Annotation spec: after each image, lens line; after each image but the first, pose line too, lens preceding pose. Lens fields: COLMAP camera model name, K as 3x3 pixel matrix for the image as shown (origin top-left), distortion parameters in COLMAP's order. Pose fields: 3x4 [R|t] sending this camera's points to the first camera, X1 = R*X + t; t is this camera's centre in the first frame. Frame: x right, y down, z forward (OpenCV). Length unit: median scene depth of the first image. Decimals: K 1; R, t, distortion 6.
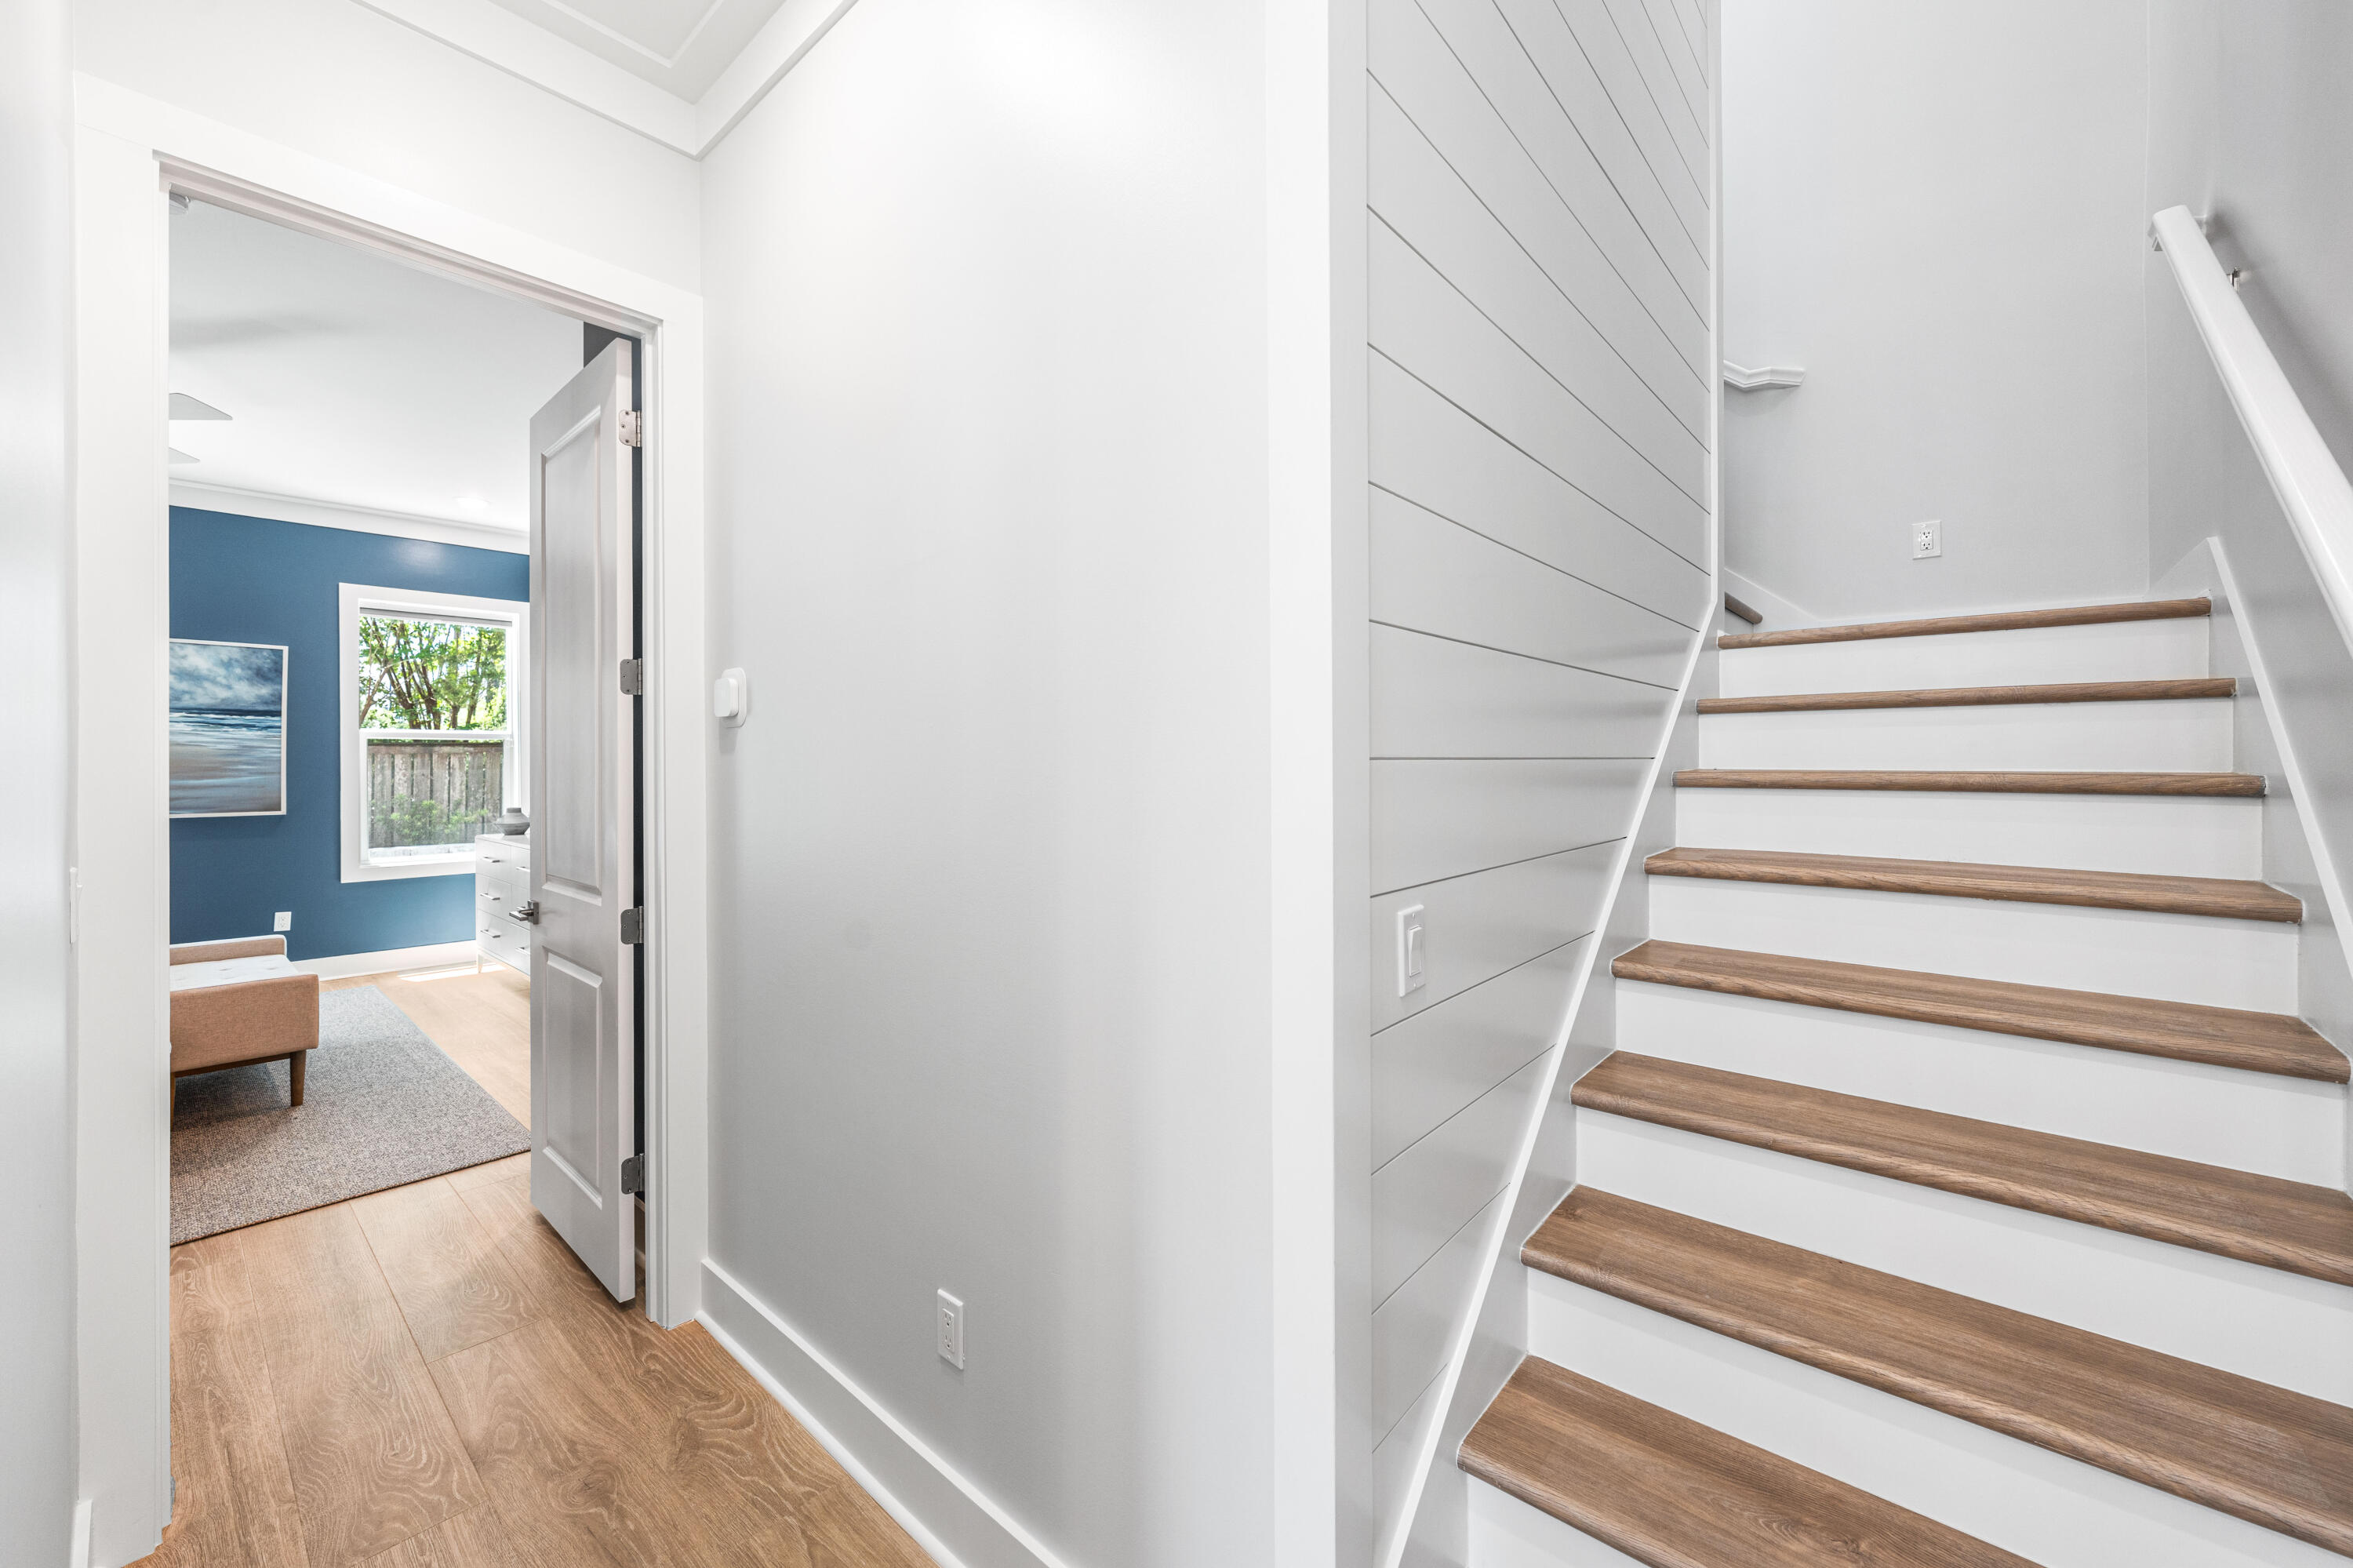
lens RADIAL K [[921.1, 0, 1176.9], [0, 921.1, 769.9], [0, 0, 1]] dist [0.000282, -0.000018]
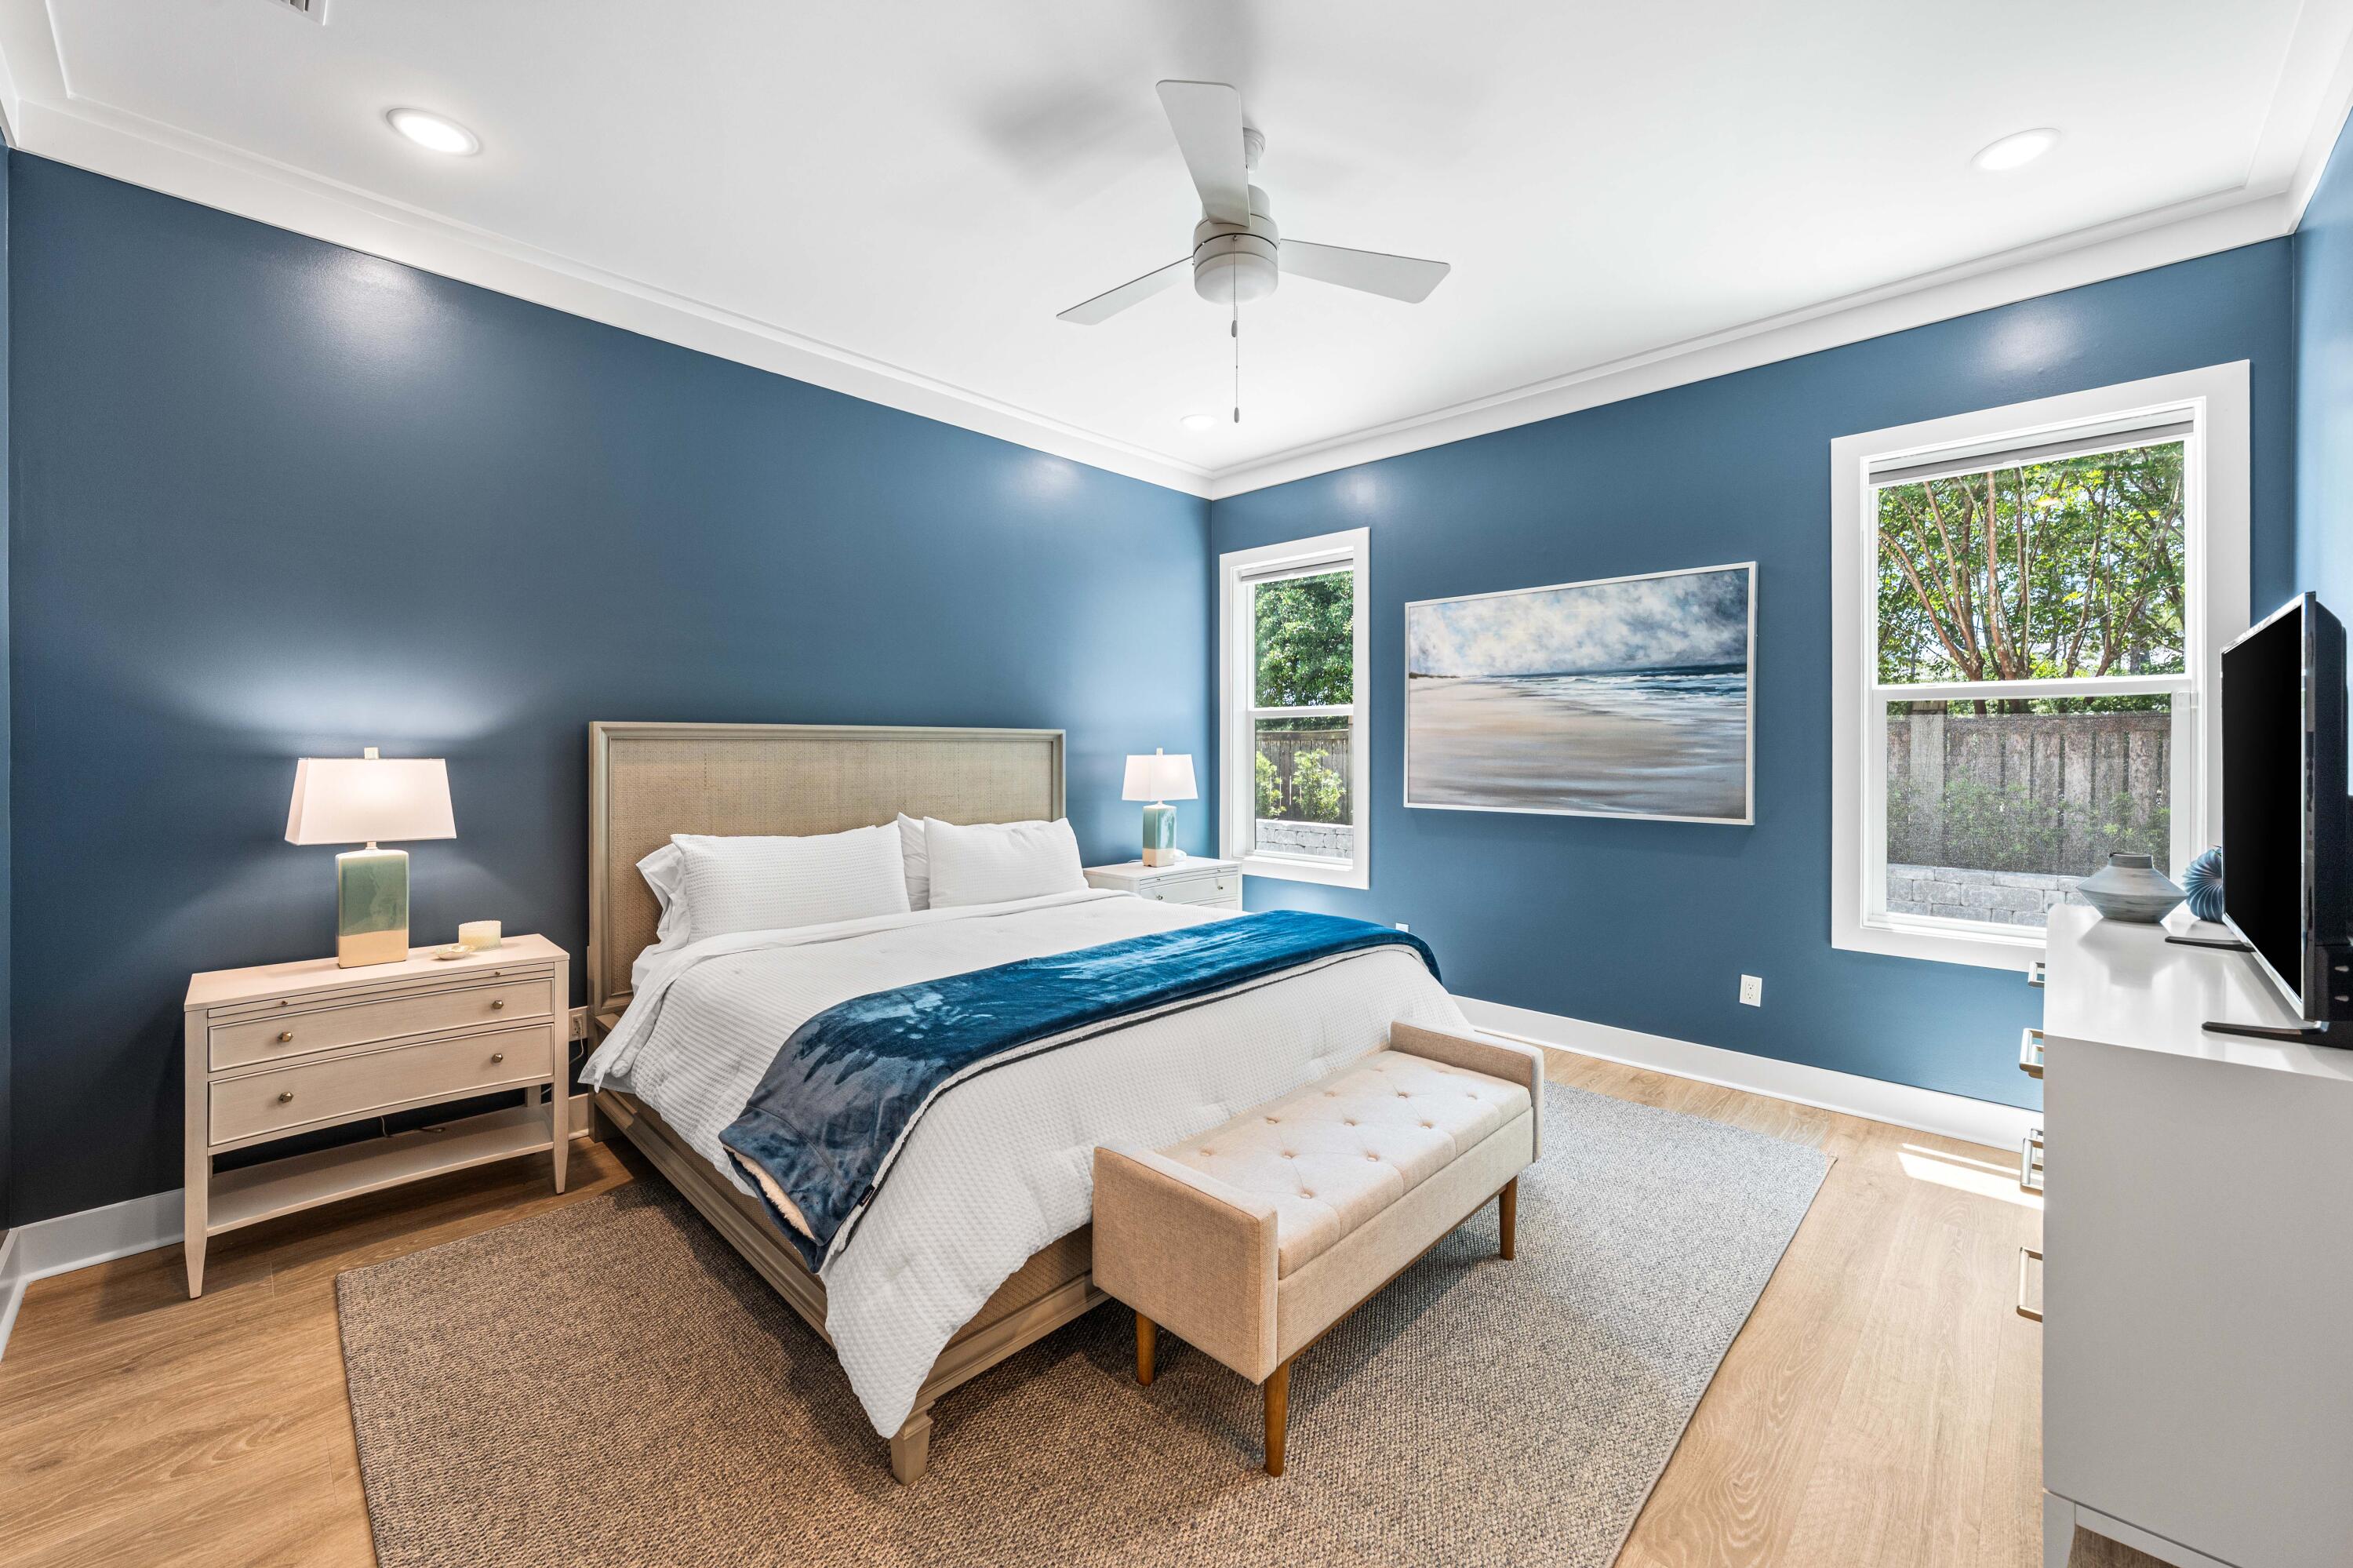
lens RADIAL K [[921.1, 0, 1196.4], [0, 921.1, 745.5], [0, 0, 1]] dist [0.000282, -0.000018]
pose [[-0.035624, 0.002158, -0.999363, -0.319729], [-0.006994, 0.999973, 0.002409, -0.005840], [0.999341, 0.007076, -0.035608, 0.645706]]
